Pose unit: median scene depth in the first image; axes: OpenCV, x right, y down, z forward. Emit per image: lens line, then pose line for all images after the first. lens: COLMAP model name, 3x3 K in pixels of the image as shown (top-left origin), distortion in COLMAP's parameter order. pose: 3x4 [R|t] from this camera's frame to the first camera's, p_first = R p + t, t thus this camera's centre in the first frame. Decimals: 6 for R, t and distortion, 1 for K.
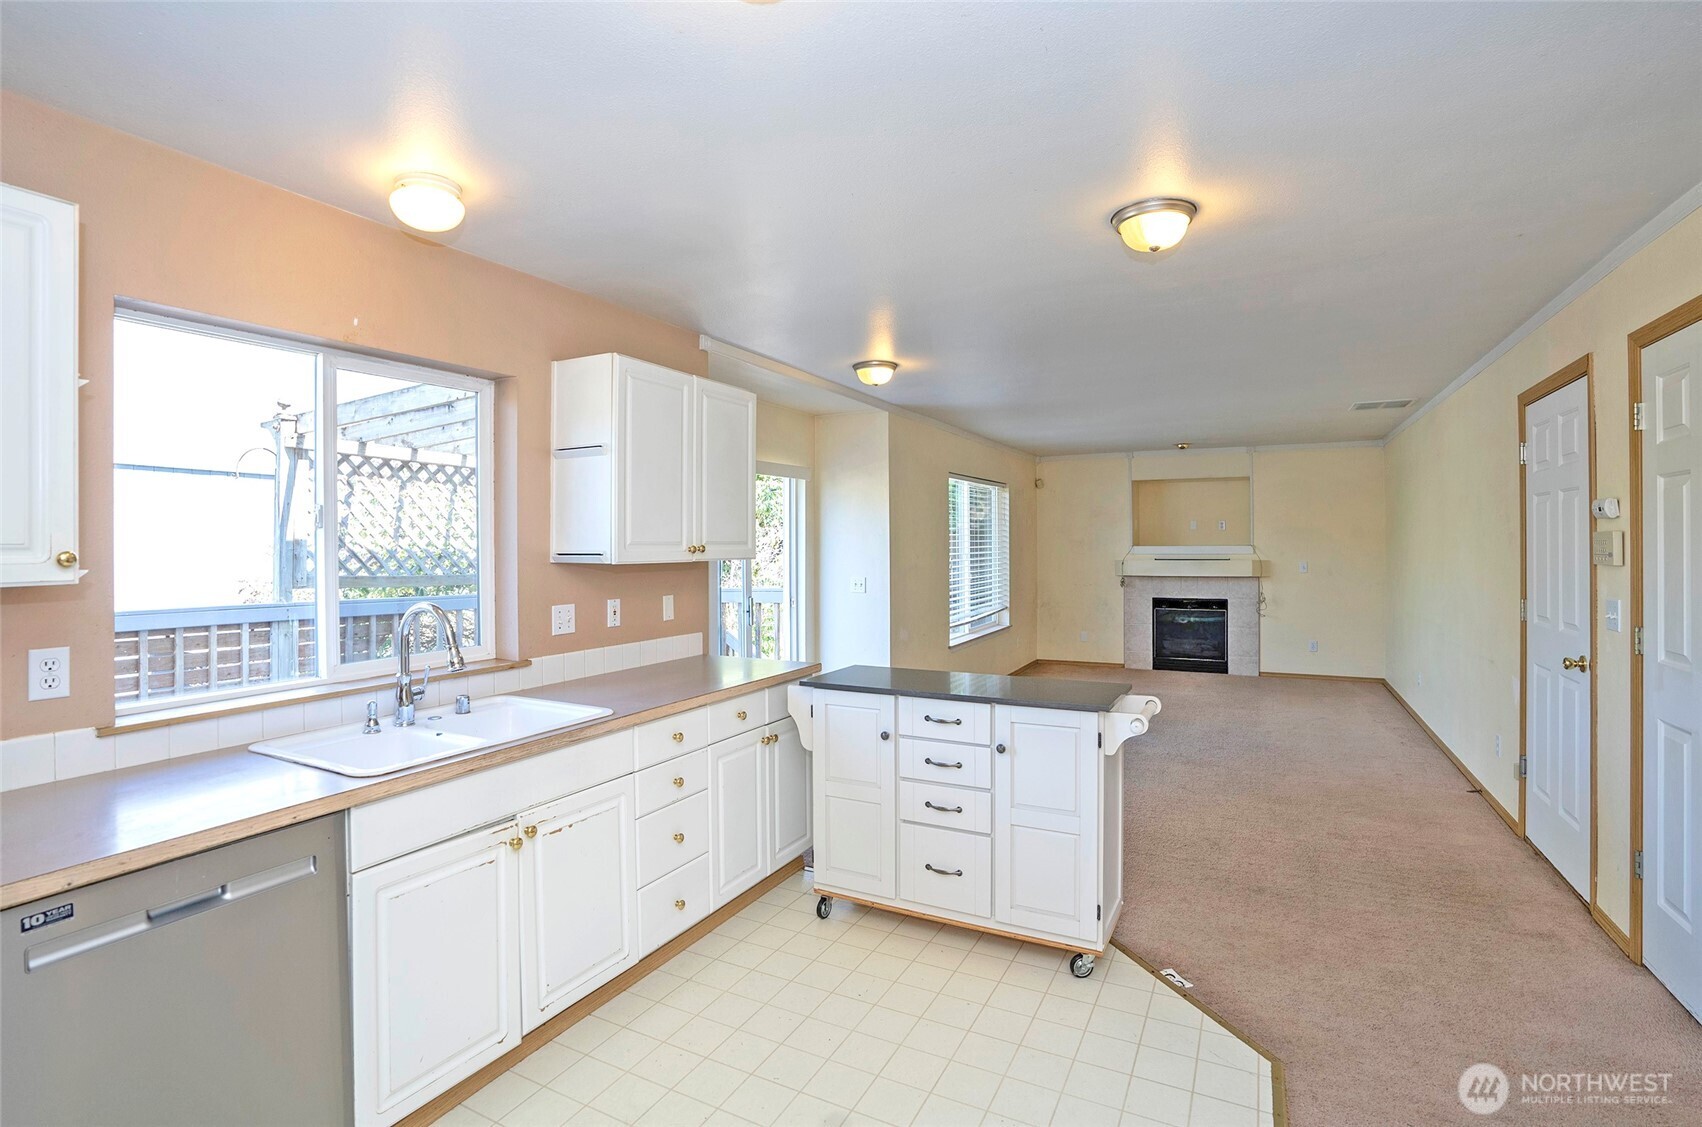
lens RADIAL K [[836.5, 0, 841.9], [0, 836.5, 545.6], [0, 0, 1]] dist [0.000154, 0.000204]
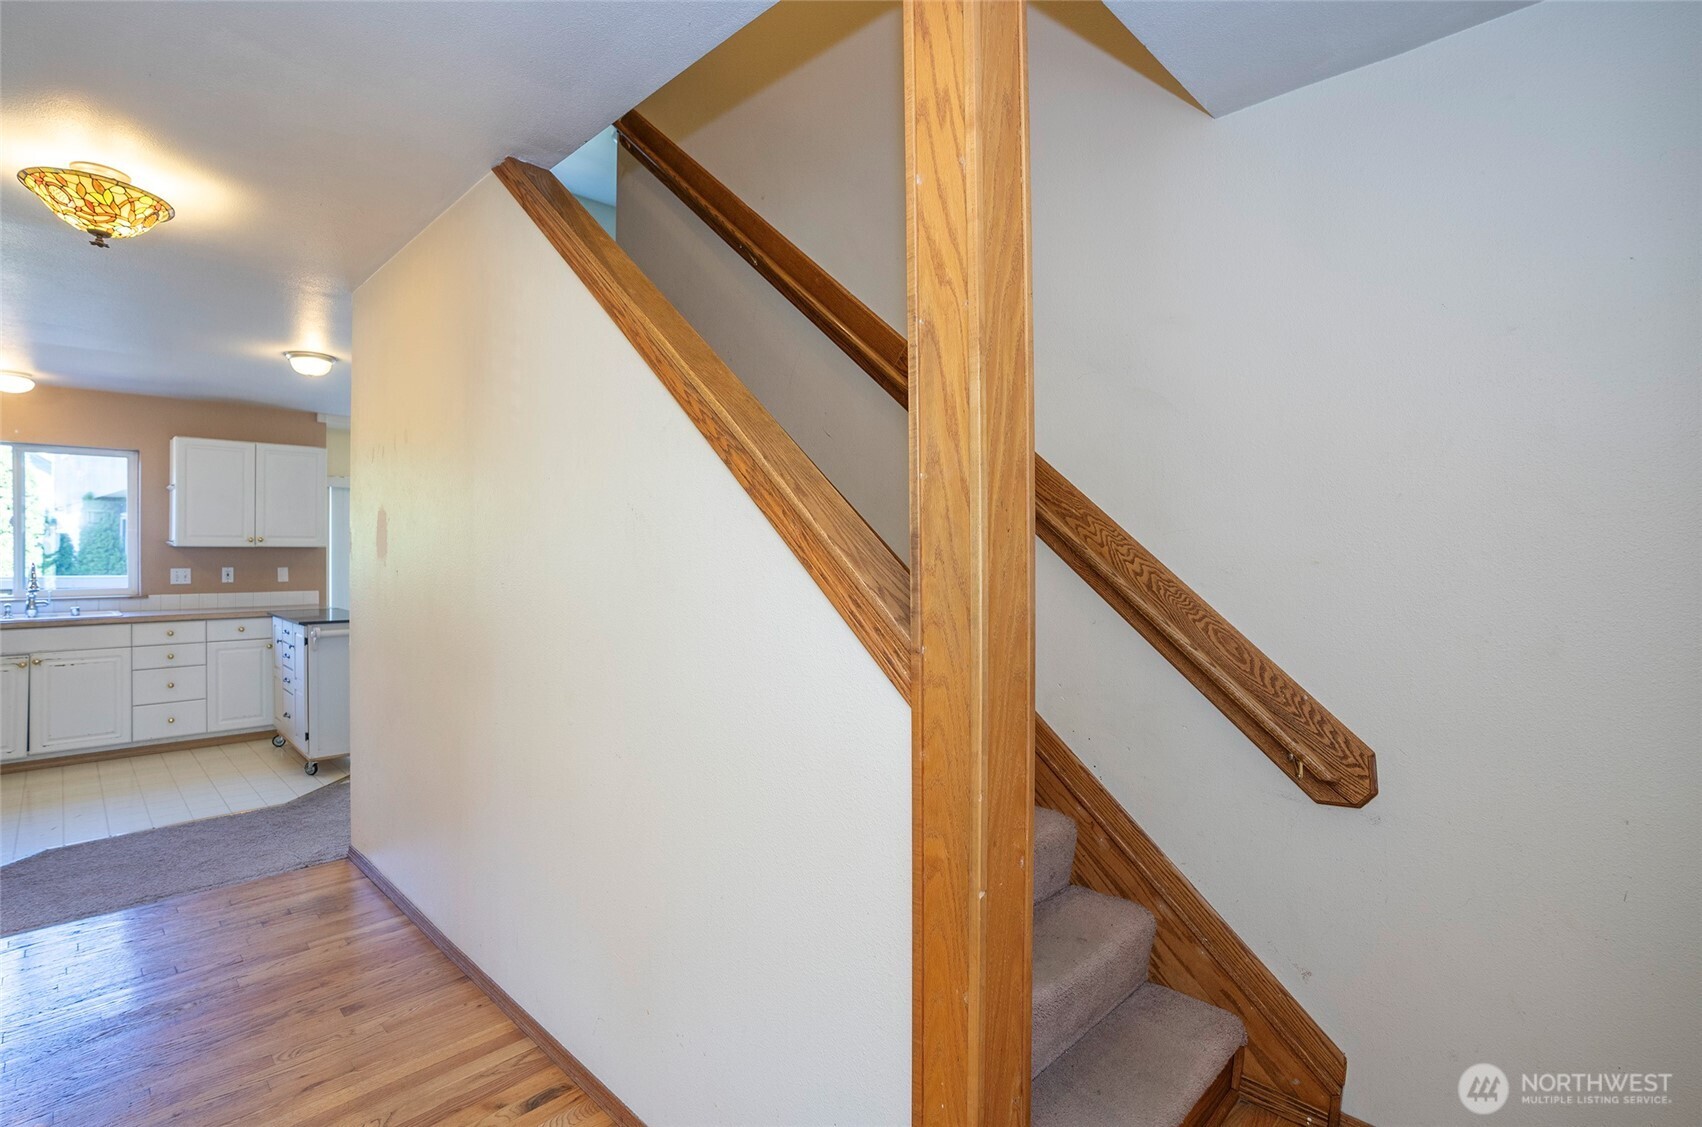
lens RADIAL K [[792.2, 0, 883.2], [0, 792.2, 562.8], [0, 0, 1]] dist [-0.053055, 0.013782]
pose [[0.963812, 0.008149, -0.266458, 1.753161], [-0.006738, 0.999958, 0.006209, 0.038596], [0.266497, -0.004189, 0.963827, -0.254420]]
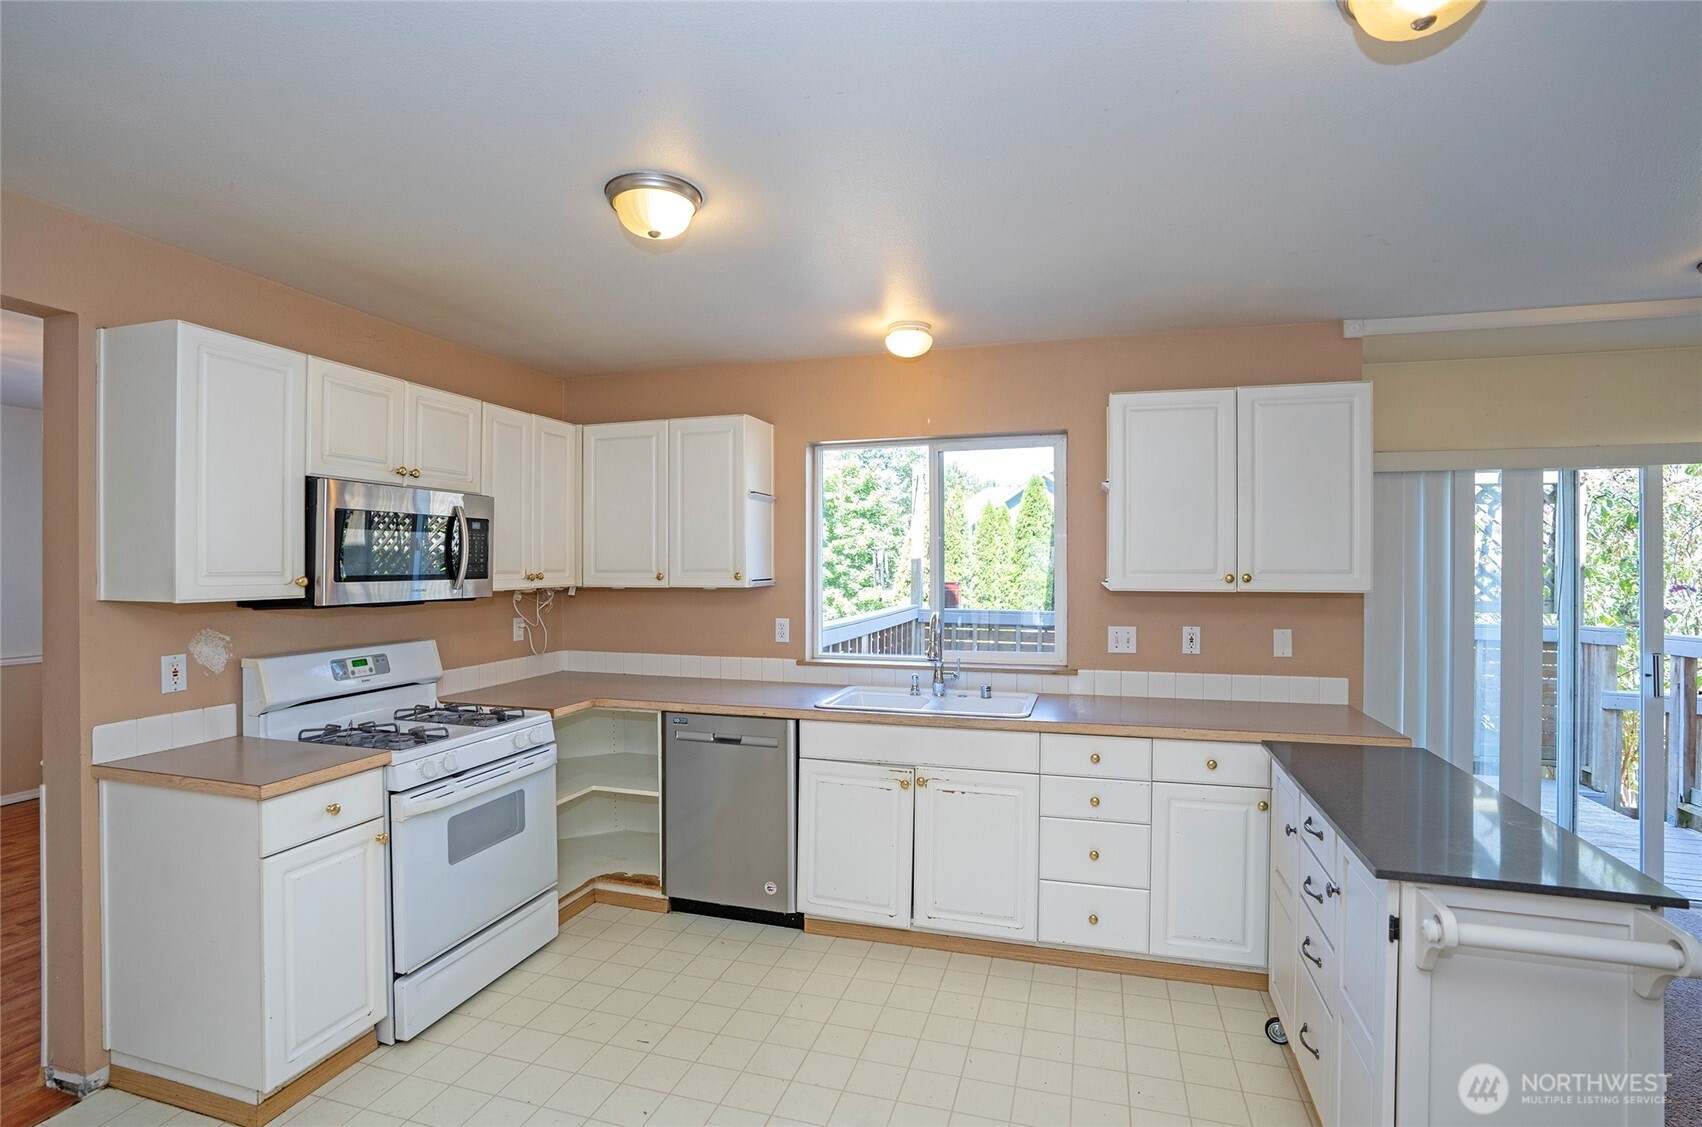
lens RADIAL K [[828.9, 0, 854.1], [0, 828.9, 568.7], [0, 0, 1]] dist [-0.056878, 0.019181]
pose [[0.189367, 0.005667, -0.981890, 0.695526], [-0.004706, 0.999977, 0.004864, -0.008577], [0.981895, 0.003699, 0.189390, 0.479740]]
